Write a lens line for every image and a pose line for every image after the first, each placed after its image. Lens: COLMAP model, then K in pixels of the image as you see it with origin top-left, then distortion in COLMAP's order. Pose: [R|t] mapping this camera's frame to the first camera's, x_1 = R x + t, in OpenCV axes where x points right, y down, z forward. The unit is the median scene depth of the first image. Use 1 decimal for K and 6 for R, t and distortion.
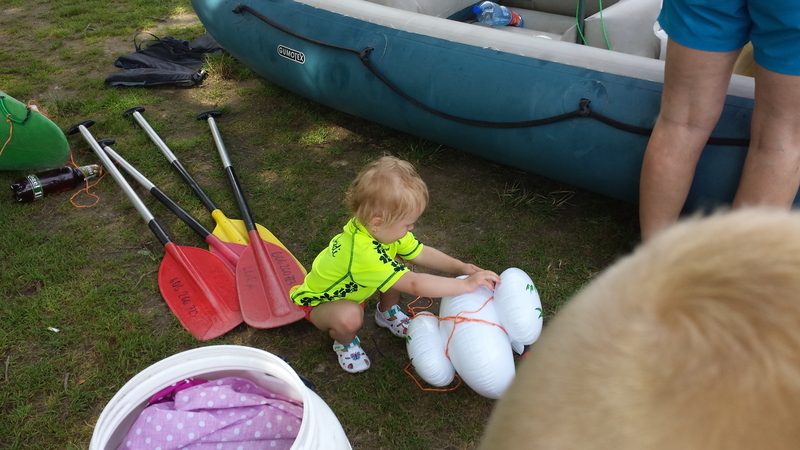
lens RADIAL K [[735.7, 0, 400.0], [0, 735.7, 225.0], [0, 0, 1]] dist [0.168815, -0.403483]
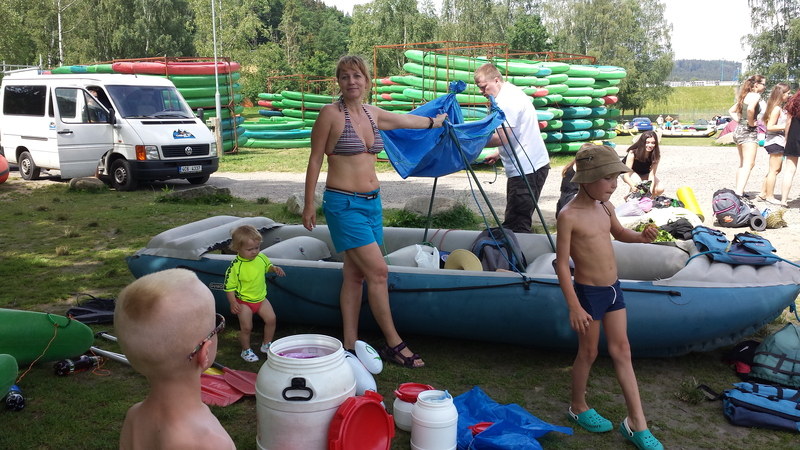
lens RADIAL K [[735.7, 0, 400.0], [0, 735.7, 225.0], [0, 0, 1]] dist [0.168815, -0.403483]
pose [[0.939684, -0.005940, 0.341992, -0.304975], [0.149046, 0.907042, -0.393777, 0.344767], [-0.307862, 0.420999, 0.853218, -0.601541]]
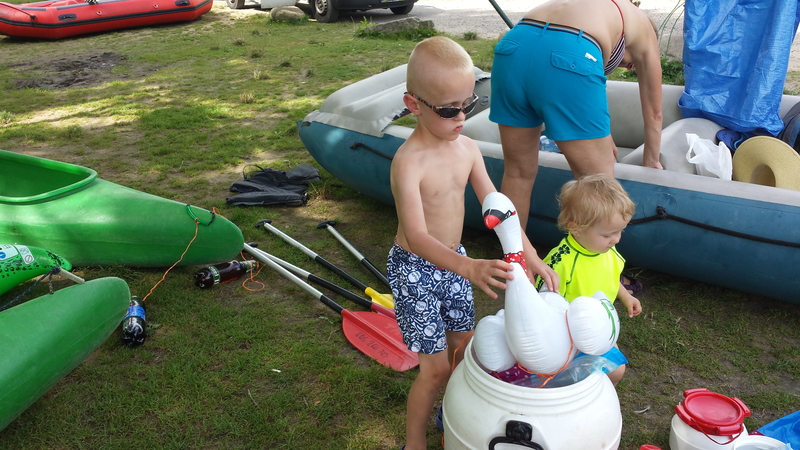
lens RADIAL K [[735.7, 0, 400.0], [0, 735.7, 225.0], [0, 0, 1]] dist [0.168815, -0.403483]
pose [[0.997271, -0.007575, 0.073444, -0.223464], [0.022356, 0.979006, -0.202603, 0.102478], [-0.070367, 0.203692, 0.976503, -0.201018]]
